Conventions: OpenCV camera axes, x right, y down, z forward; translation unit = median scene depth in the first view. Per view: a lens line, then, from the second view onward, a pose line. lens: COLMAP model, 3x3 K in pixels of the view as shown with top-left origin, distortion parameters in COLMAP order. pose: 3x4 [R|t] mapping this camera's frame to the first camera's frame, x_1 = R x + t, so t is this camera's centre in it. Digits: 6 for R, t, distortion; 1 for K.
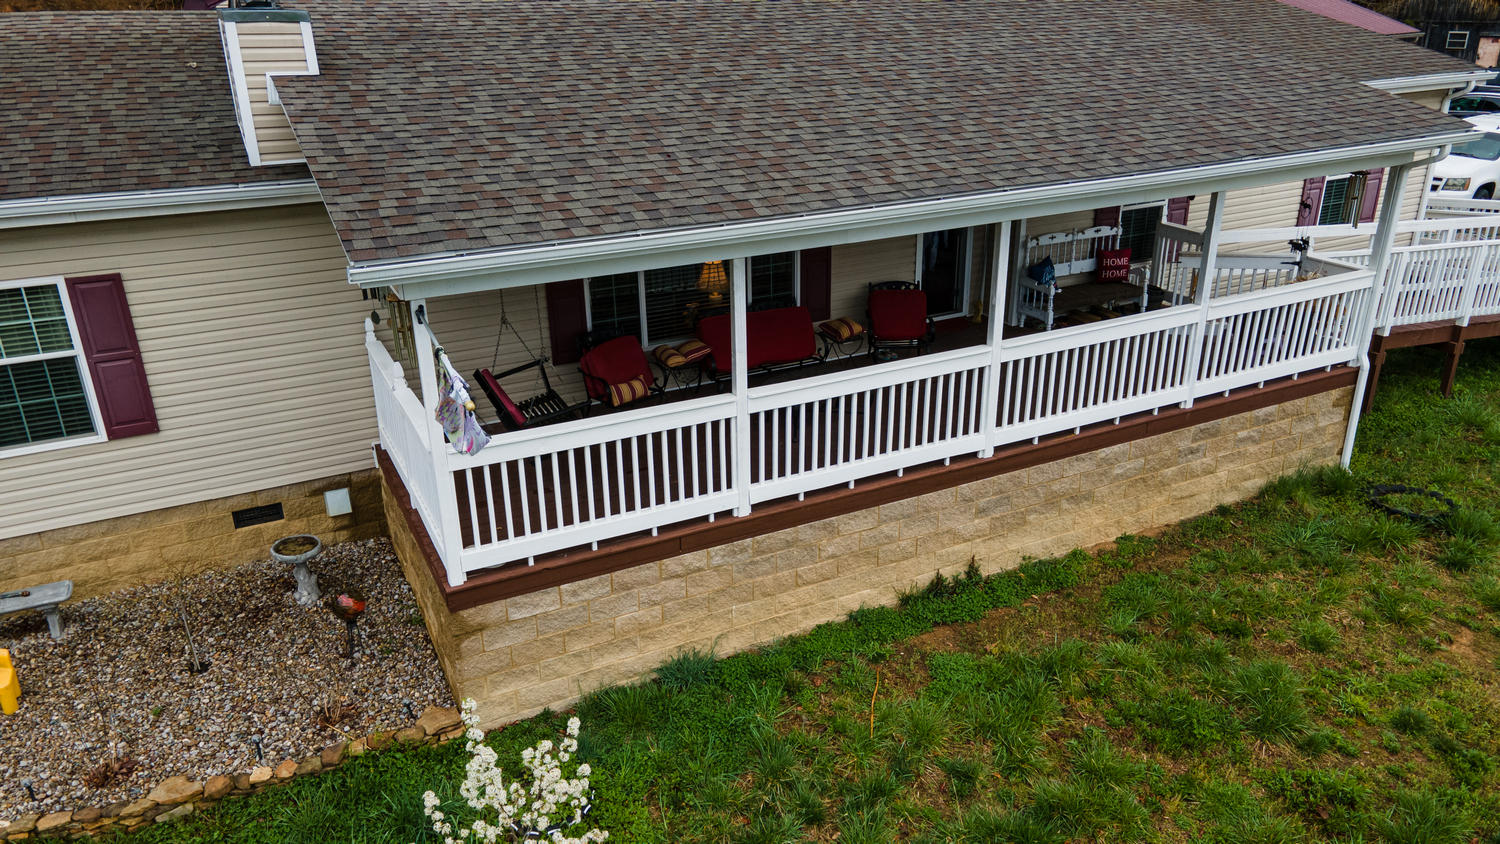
lens RADIAL K [[1093.1, 0, 750.0], [0, 1093.1, 422.0], [0, 0, 1]] dist [0.044993, 0.004584]
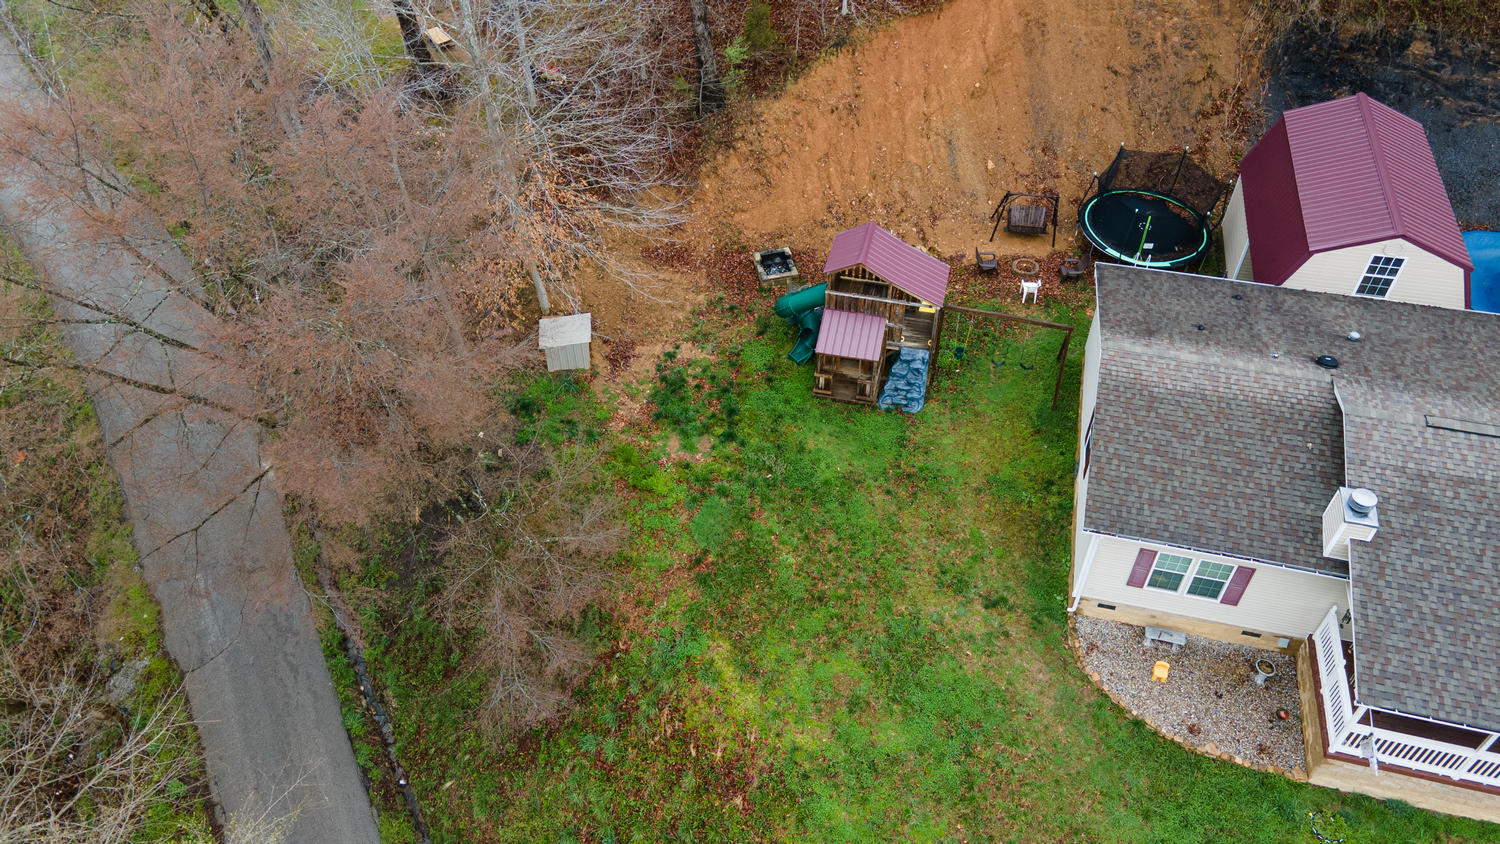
lens RADIAL K [[1093.1, 0, 750.0], [0, 1093.1, 422.0], [0, 0, 1]] dist [0.044993, 0.004584]
pose [[0.760388, 0.473886, -0.444119, -0.523069], [-0.253233, 0.846025, 0.469164, -1.516162], [0.598066, -0.244281, 0.763311, -1.864628]]
